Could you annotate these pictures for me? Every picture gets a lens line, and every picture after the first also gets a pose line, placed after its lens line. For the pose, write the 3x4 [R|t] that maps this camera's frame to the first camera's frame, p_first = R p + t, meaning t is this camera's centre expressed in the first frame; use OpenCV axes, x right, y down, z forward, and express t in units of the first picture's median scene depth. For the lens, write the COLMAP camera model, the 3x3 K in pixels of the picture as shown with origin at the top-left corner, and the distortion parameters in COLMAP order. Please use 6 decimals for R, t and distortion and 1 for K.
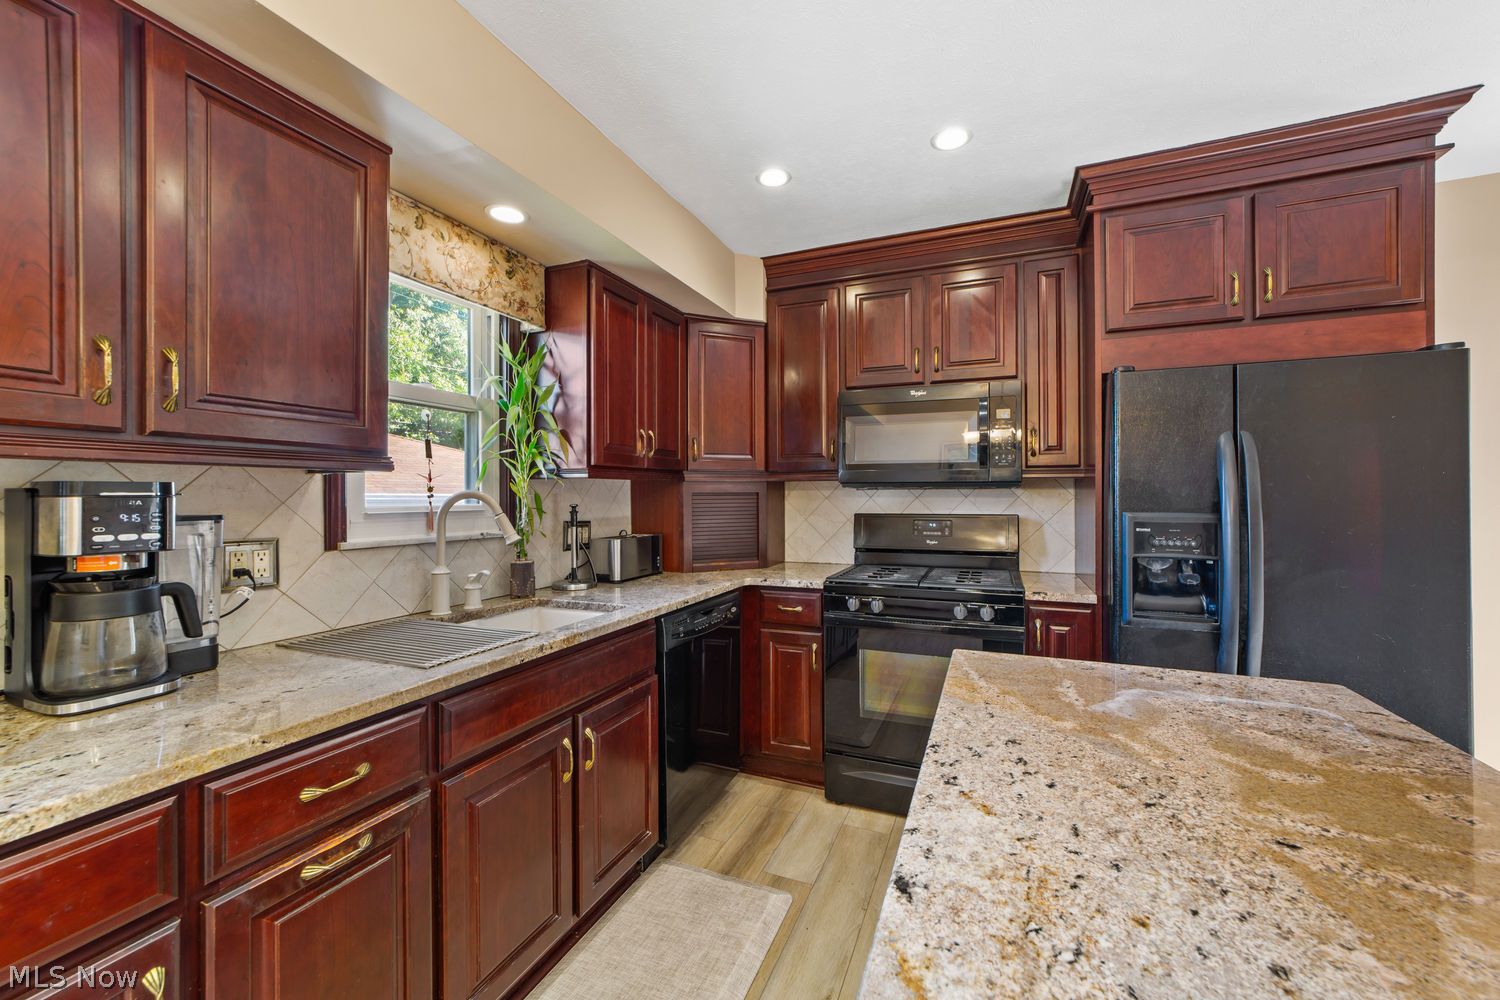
lens RADIAL K [[582.5, 0, 751.7], [0, 582.5, 496.3], [0, 0, 1]] dist [-0.008550, 0.004487]
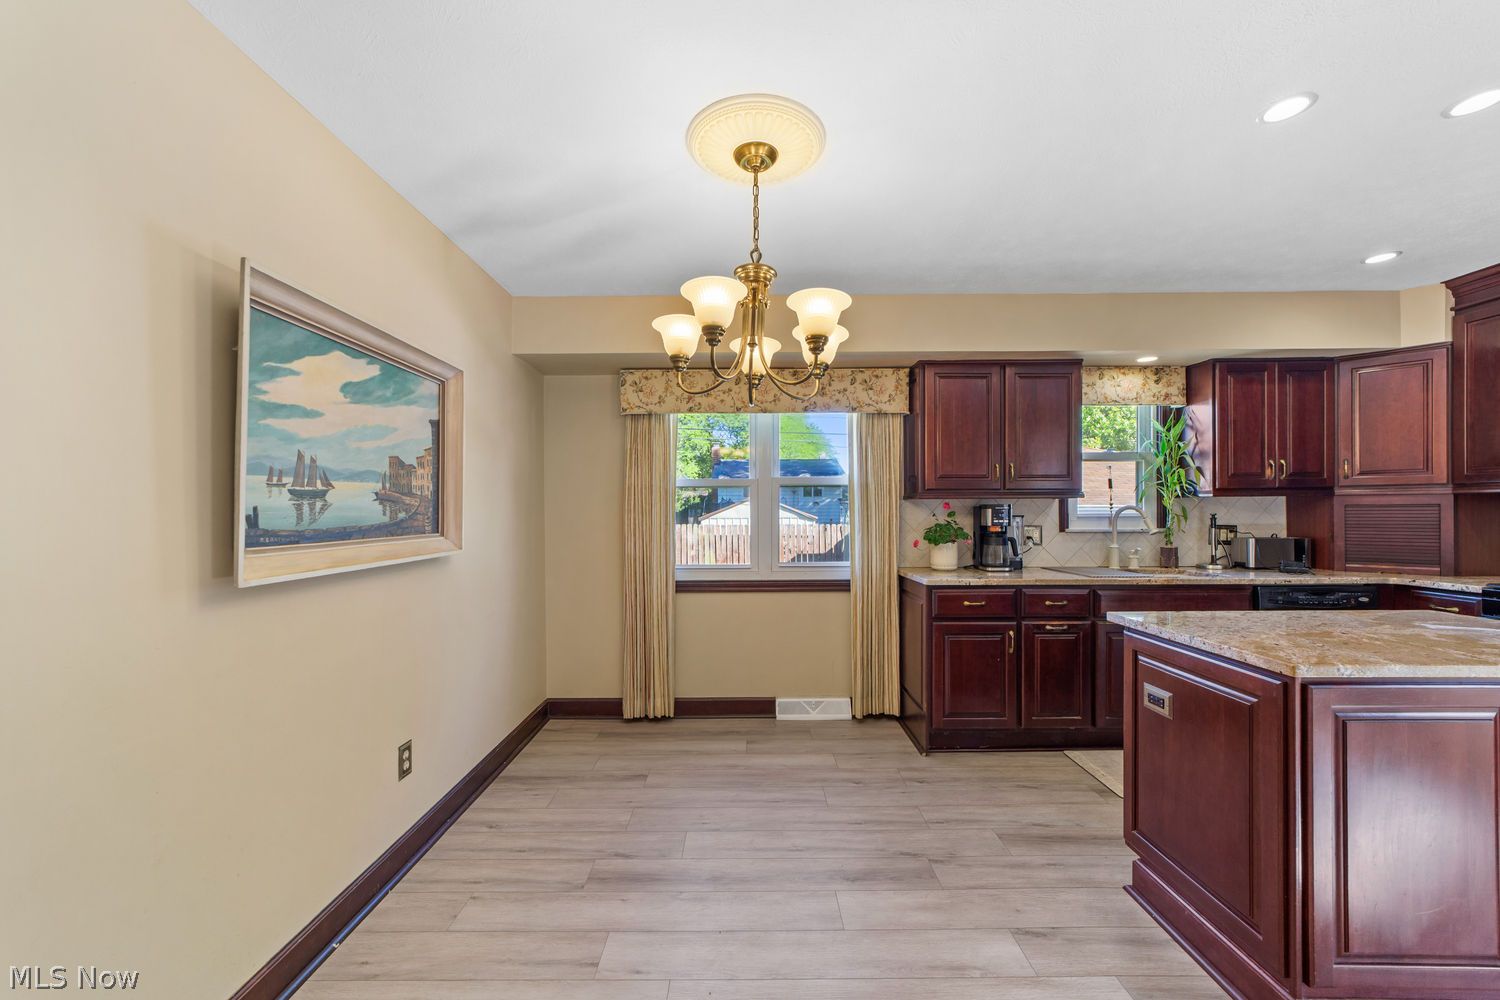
lens RADIAL K [[582.5, 0, 742.2], [0, 582.5, 510.7], [0, 0, 1]] dist [-0.008550, 0.004487]
pose [[0.384429, 0.001280, -0.923153, 0.794694], [0.002689, 0.999993, 0.002506, -0.000362], [0.923150, -0.003446, 0.384423, -0.917135]]
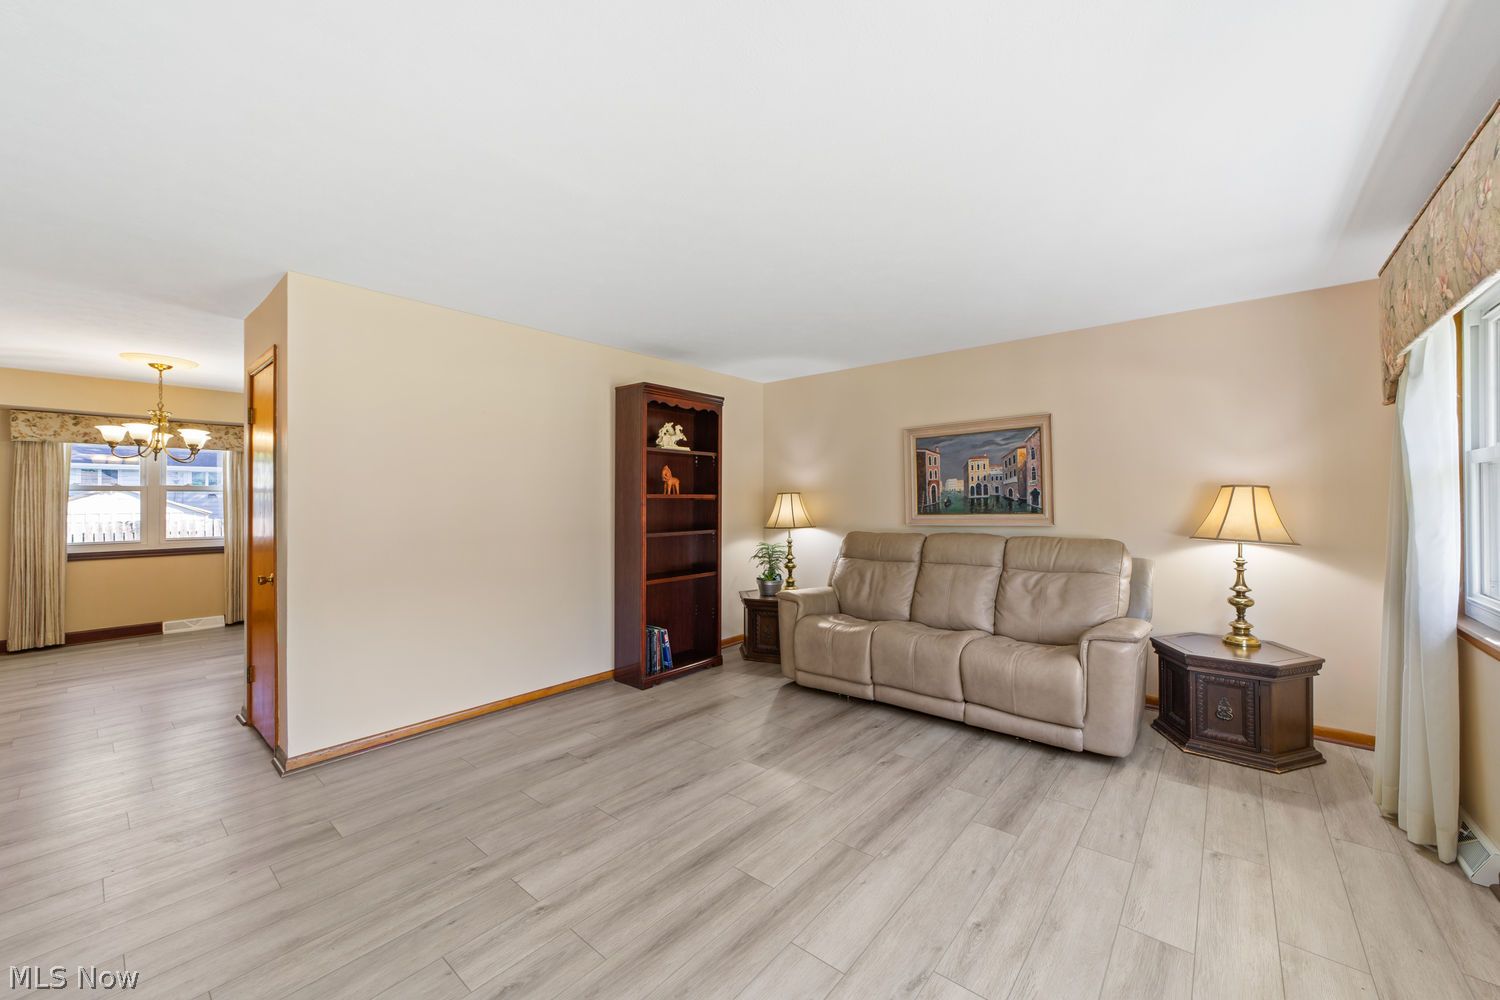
lens RADIAL K [[582.5, 0, 755.7], [0, 582.5, 498.1], [0, 0, 1]] dist [-0.008550, 0.004487]
pose [[0.954687, -0.003413, -0.297591, 3.123118], [0.001866, 0.999983, -0.005480, -0.016535], [0.297604, 0.004676, 0.954678, -2.156083]]
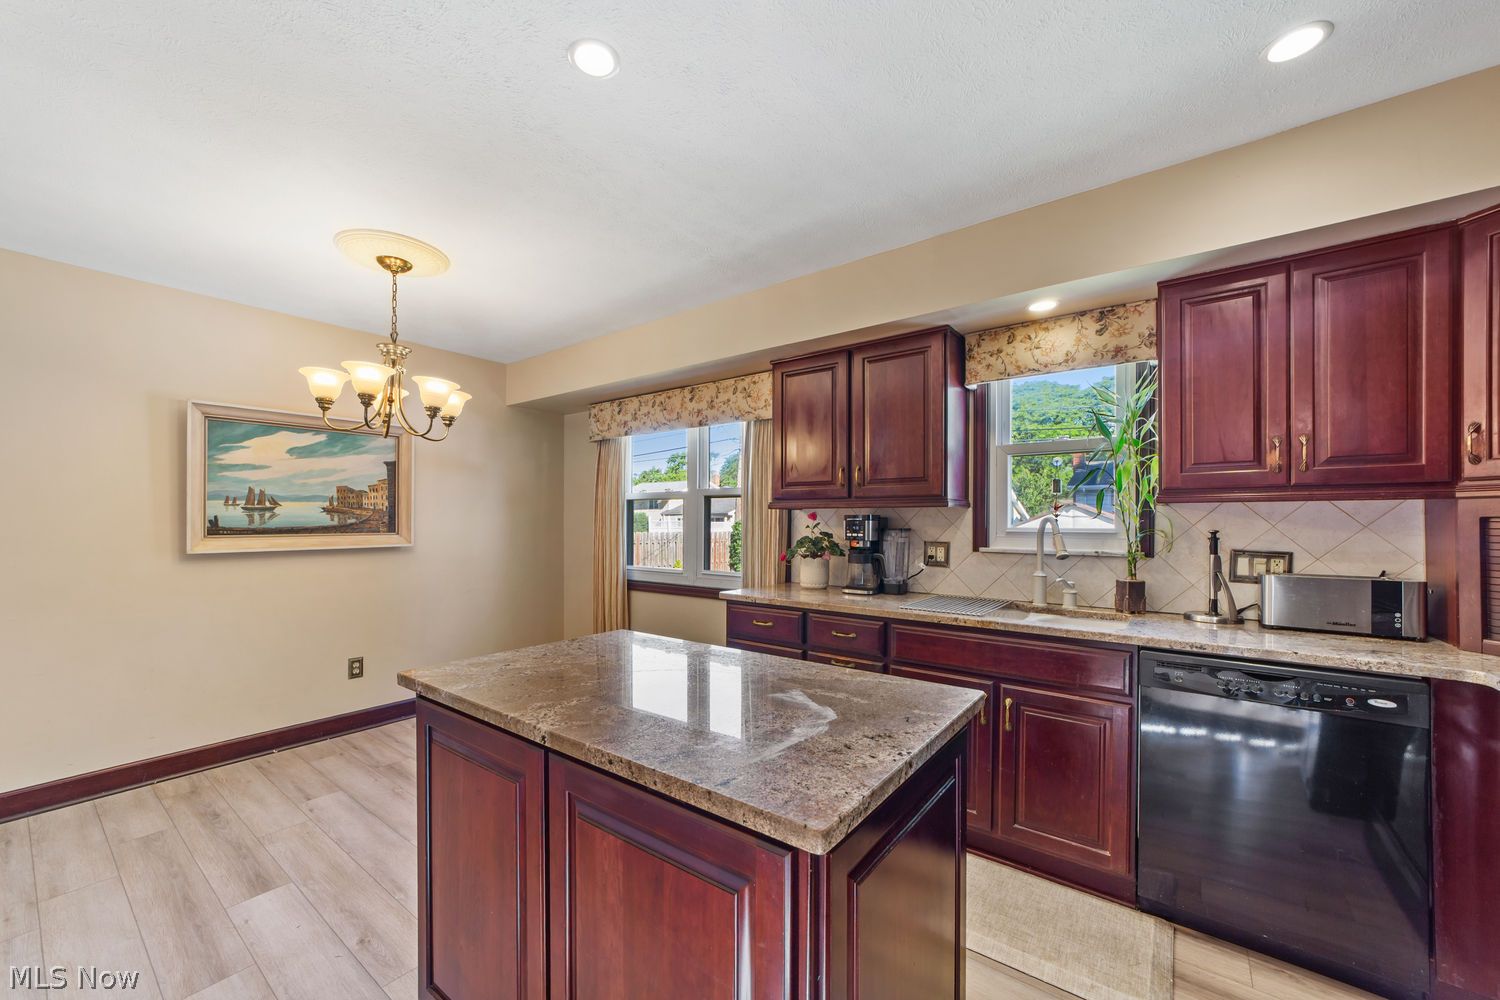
lens RADIAL K [[582.5, 0, 733.9], [0, 582.5, 518.5], [0, 0, 1]] dist [-0.008550, 0.004487]
pose [[-0.262507, -0.000804, -0.964930, 1.004027], [-0.003302, 0.999995, 0.000065, -0.002623], [0.964924, 0.003203, -0.262508, 0.658167]]
